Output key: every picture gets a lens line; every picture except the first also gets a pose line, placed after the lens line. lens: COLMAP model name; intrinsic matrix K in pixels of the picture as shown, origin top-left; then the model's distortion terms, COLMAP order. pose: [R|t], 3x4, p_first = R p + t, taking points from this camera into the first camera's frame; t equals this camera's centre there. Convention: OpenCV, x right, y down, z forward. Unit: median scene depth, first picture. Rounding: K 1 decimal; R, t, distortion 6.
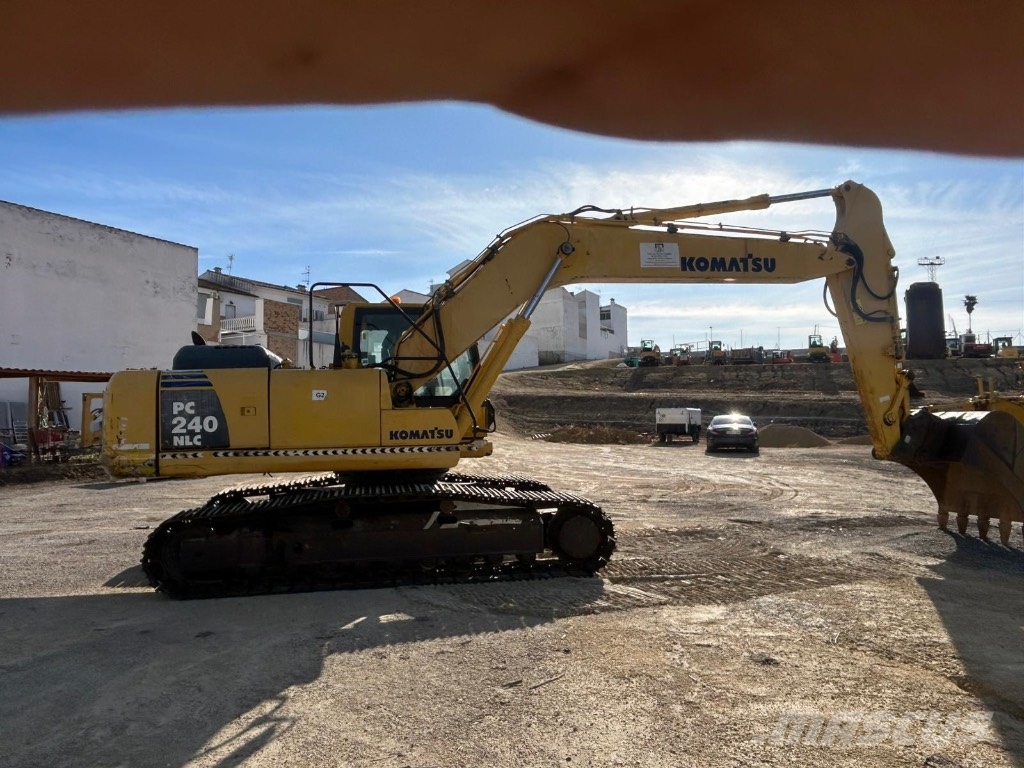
lens RADIAL K [[770.5, 0, 512.0], [0, 770.5, 384.0], [0, 0, 1]] dist [0.000104, -0.004863]
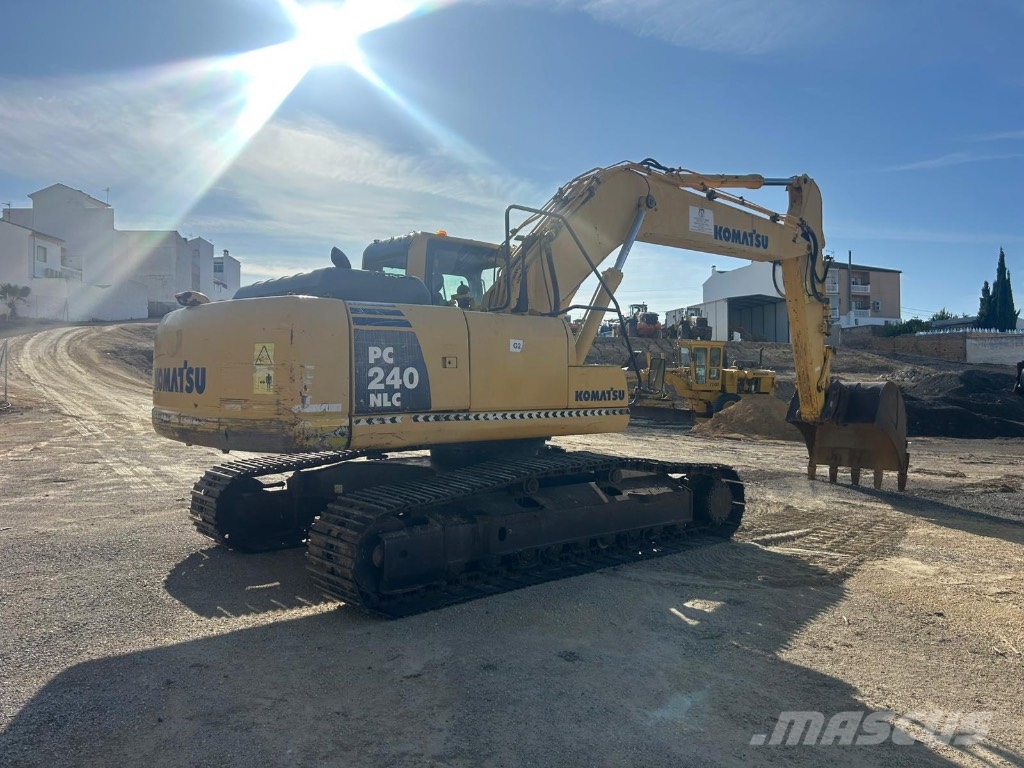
lens RADIAL K [[763.3, 0, 499.0], [0, 763.3, 385.7], [0, 0, 1]] dist [0.059606, -0.070171]
pose [[0.867143, 0.019364, 0.497682, -0.631486], [-0.044754, 0.998231, 0.039137, 0.024710], [-0.496044, -0.056211, 0.866476, 0.293671]]
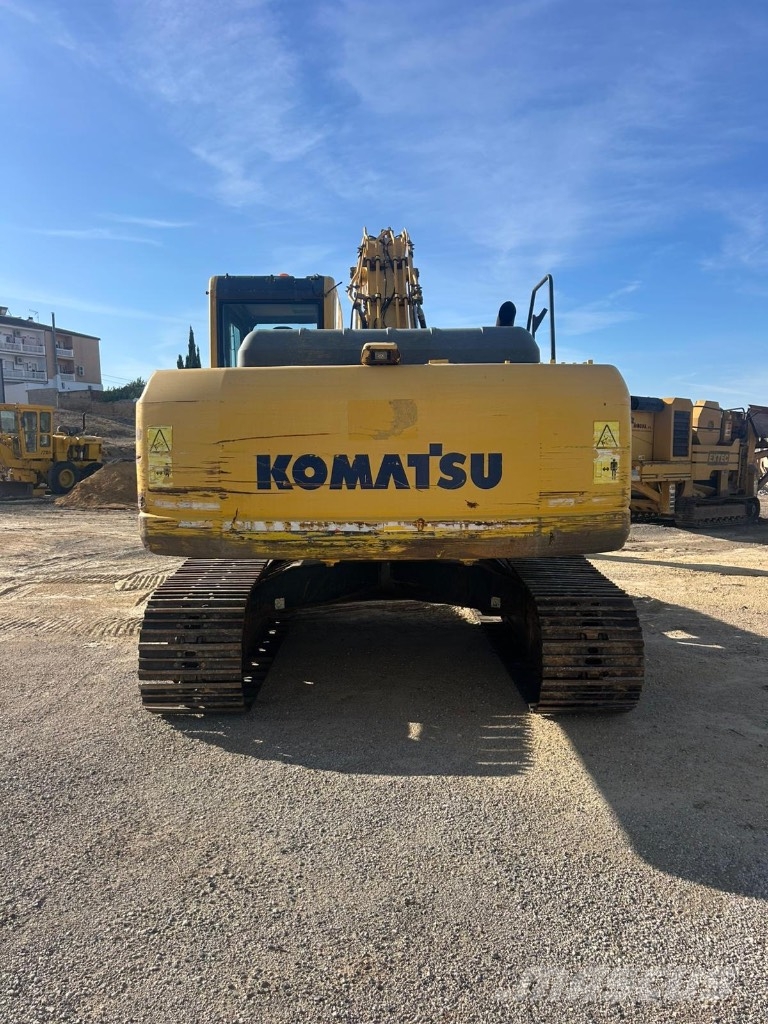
lens RADIAL K [[763.3, 0, 384.0], [0, 763.3, 512.0], [0, 0, 1]] dist [0.059606, -0.070171]
pose [[0.186040, -0.074659, 0.979702, -1.016956], [-0.036292, 0.995906, 0.082786, 0.045930], [-0.981872, -0.050957, 0.182569, 0.971073]]
